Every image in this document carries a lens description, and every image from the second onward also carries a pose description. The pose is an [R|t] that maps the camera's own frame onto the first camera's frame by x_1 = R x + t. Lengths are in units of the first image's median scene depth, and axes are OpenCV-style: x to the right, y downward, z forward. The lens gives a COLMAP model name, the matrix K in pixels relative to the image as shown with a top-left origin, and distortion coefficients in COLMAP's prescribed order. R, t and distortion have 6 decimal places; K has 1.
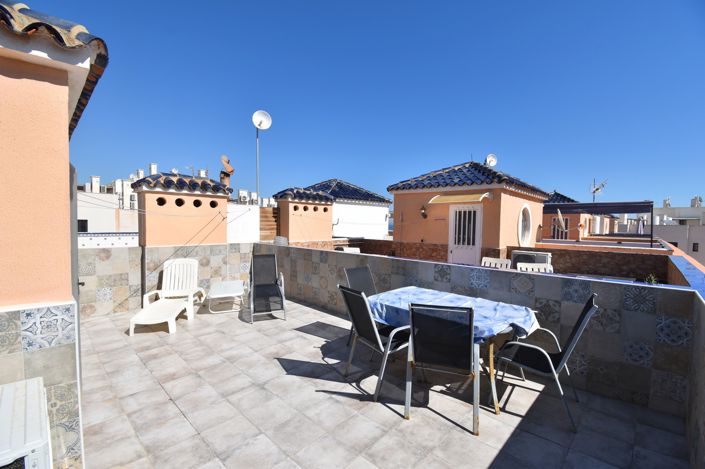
lens RADIAL K [[306.4, 0, 352.6], [0, 306.4, 236.0], [0, 0, 1]] dist [0.017724, -0.024489]
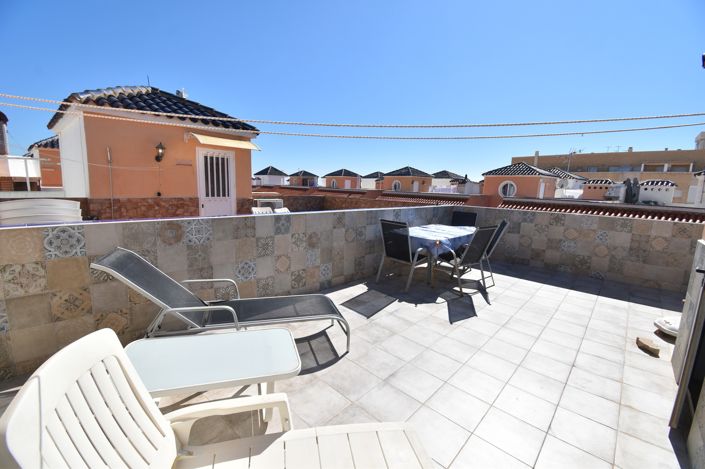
lens RADIAL K [[306.4, 0, 352.6], [0, 306.4, 236.0], [0, 0, 1]] dist [0.017724, -0.024489]
pose [[-0.020928, -0.180716, 0.983313, -0.870273], [0.003801, 0.983506, 0.180833, -0.028877], [-0.999774, 0.007522, -0.019896, 1.023875]]
